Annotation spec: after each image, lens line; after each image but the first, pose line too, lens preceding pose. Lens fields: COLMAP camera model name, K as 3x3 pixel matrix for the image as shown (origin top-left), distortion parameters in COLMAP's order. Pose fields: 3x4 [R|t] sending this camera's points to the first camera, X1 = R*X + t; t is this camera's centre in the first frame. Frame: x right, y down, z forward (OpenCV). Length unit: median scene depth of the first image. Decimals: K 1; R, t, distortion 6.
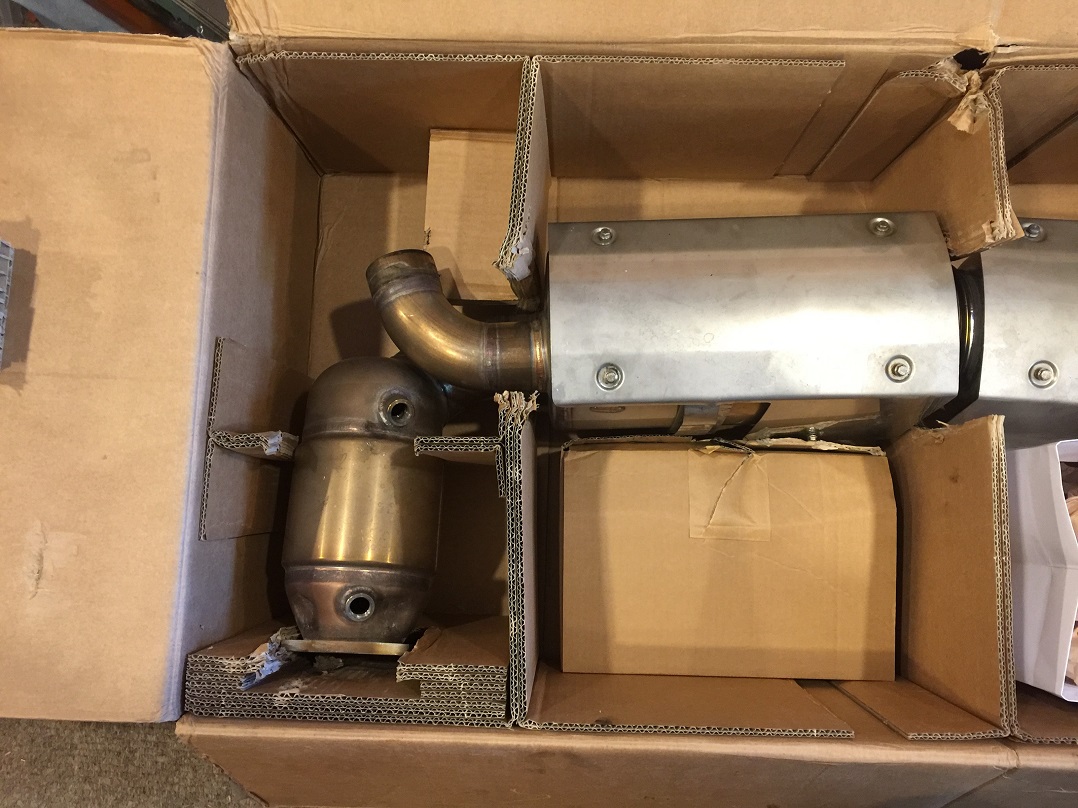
lens RADIAL K [[888.9, 0, 539.0], [0, 888.9, 404.0], [0, 0, 1]] dist [0.085234, -0.112444]
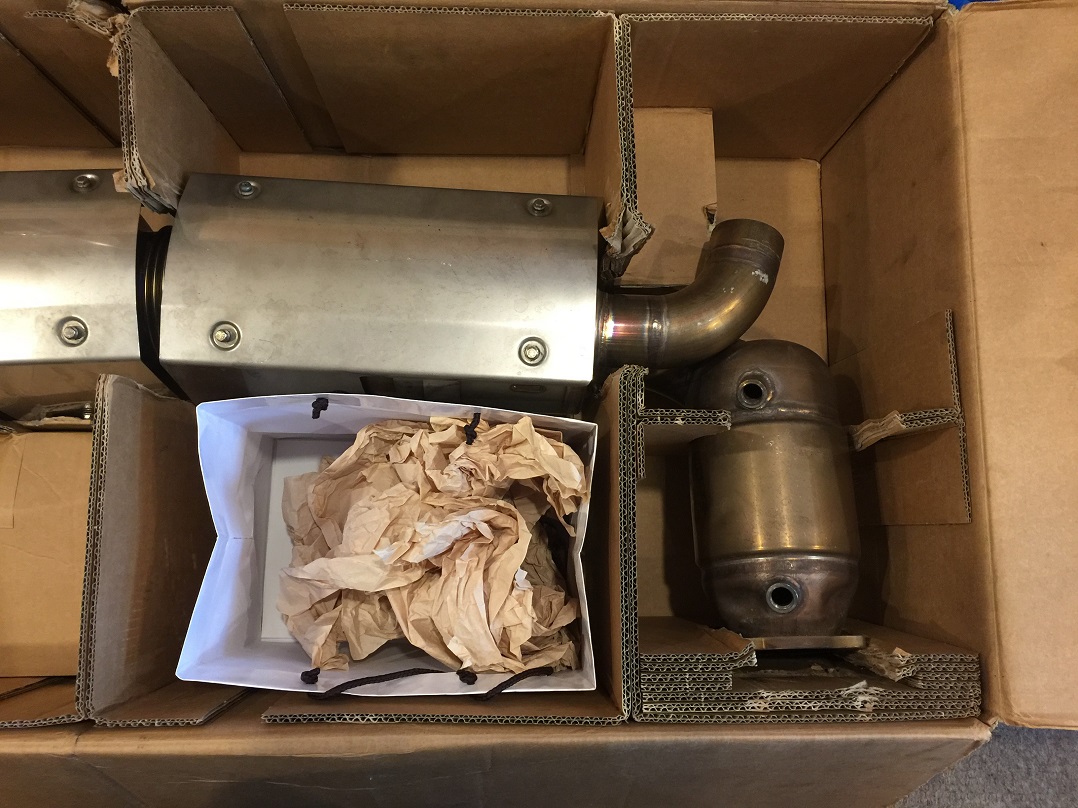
lens RADIAL K [[888.9, 0, 539.0], [0, 888.9, 404.0], [0, 0, 1]] dist [0.085234, -0.112444]
pose [[0.996597, -0.018981, 0.080212, 0.805536], [0.021531, 0.999286, -0.031053, 0.074790], [-0.079565, 0.032674, 0.996294, 0.036876]]
